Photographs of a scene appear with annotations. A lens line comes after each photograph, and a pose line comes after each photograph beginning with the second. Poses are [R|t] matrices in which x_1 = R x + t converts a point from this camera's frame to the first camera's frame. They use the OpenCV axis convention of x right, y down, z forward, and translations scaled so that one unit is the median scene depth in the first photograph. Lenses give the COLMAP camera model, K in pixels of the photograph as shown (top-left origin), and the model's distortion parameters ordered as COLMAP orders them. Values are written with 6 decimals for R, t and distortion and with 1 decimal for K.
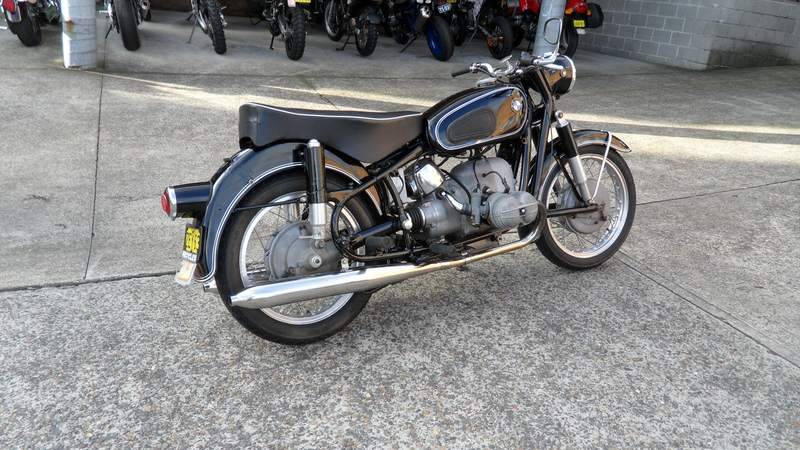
lens RADIAL K [[639.3, 0, 396.1], [0, 639.3, 225.2], [0, 0, 1]] dist [-0.038248, -0.005364]
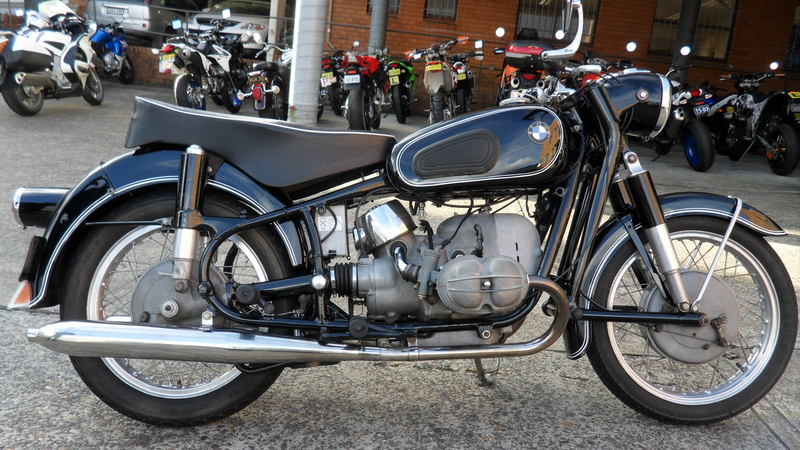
lens RADIAL K [[639.3, 0, 396.1], [0, 639.3, 225.2], [0, 0, 1]] dist [-0.038248, -0.005364]
pose [[0.887767, 0.082570, -0.452827, 0.362217], [-0.169203, 0.973440, -0.154221, 0.029097], [0.428066, 0.213532, 0.878159, 0.386748]]
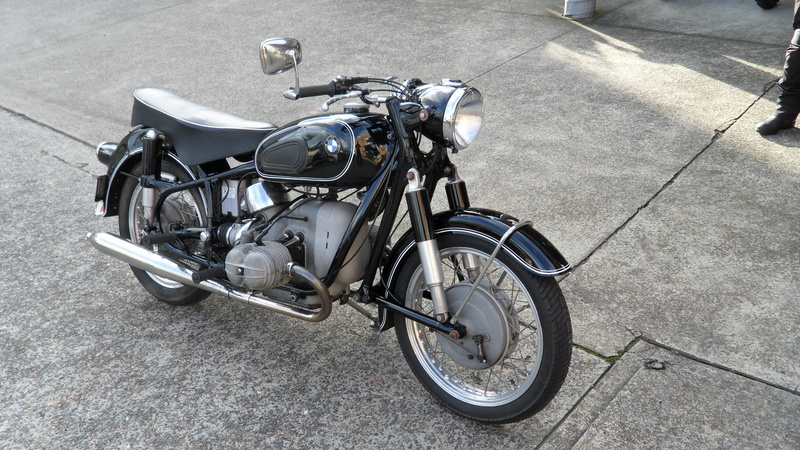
lens RADIAL K [[639.3, 0, 396.1], [0, 639.3, 225.2], [0, 0, 1]] dist [-0.038248, -0.005364]
pose [[0.455113, 0.337464, -0.824008, 0.870148], [-0.248471, 0.936773, 0.246411, -0.302851], [0.855064, 0.092598, 0.510188, 0.691199]]
